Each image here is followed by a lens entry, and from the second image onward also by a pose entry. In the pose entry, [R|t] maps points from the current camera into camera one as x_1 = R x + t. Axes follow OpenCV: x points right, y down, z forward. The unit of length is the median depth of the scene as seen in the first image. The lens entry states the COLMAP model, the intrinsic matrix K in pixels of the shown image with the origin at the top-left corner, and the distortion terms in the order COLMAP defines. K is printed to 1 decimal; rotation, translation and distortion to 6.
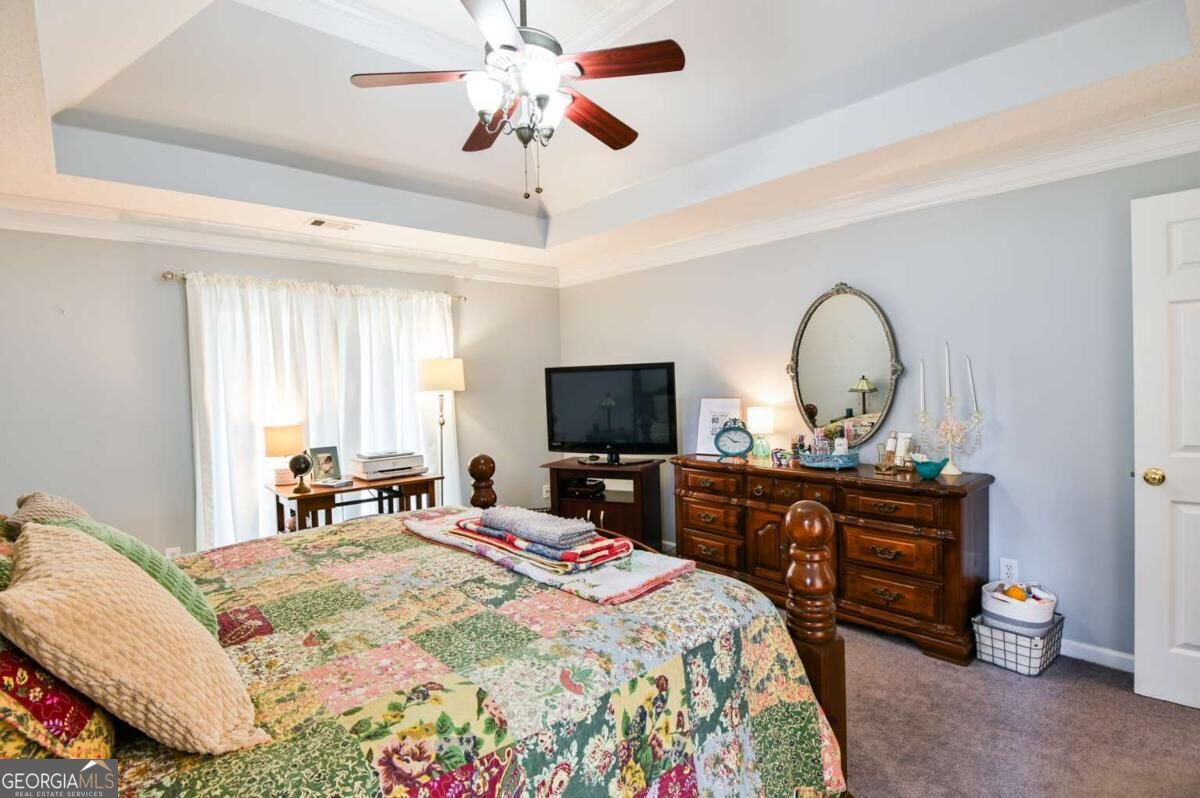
lens RADIAL K [[593.6, 0, 600.8], [0, 593.6, 394.7], [0, 0, 1]] dist [-0.013626, -0.000064]
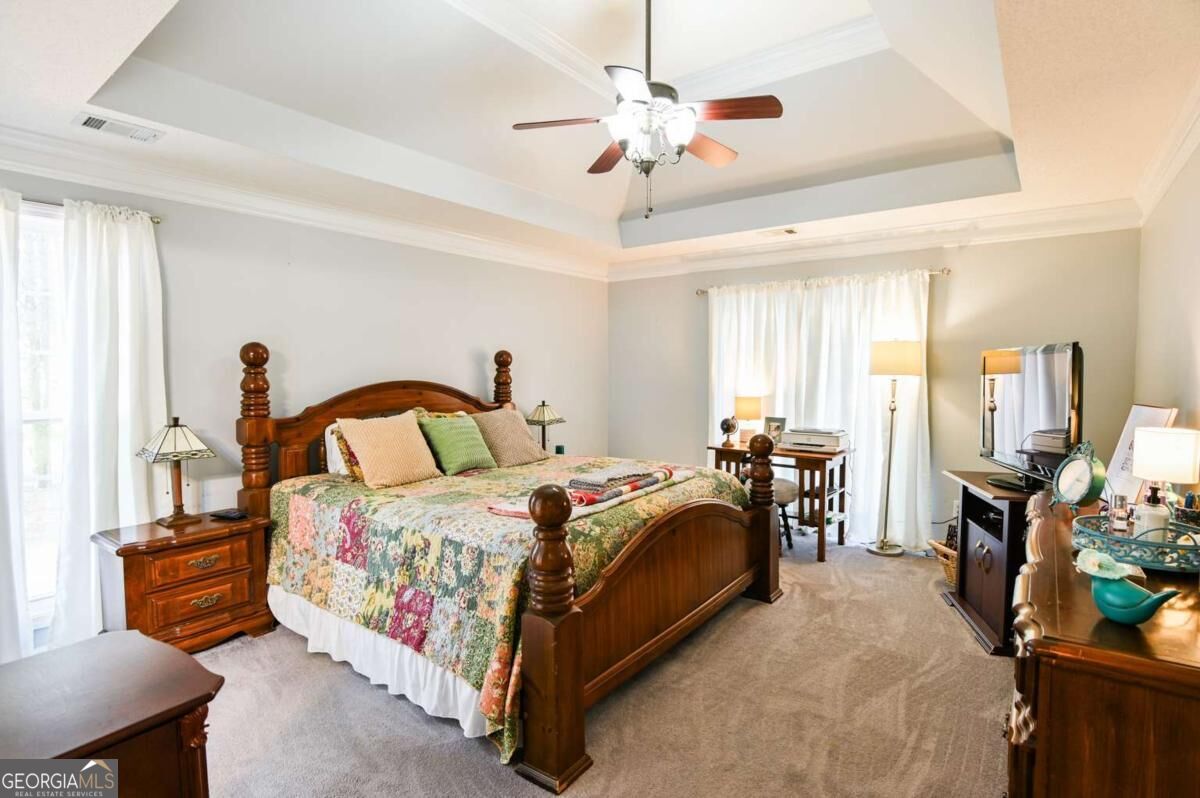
lens RADIAL K [[593.6, 0, 600.0], [0, 593.6, 398.3], [0, 0, 1]] dist [-0.013626, -0.000064]
pose [[0.184721, 0.077214, -0.979753, 1.694317], [-0.031802, 0.996856, 0.072566, -0.070413], [0.982276, 0.017754, 0.186596, 1.060241]]
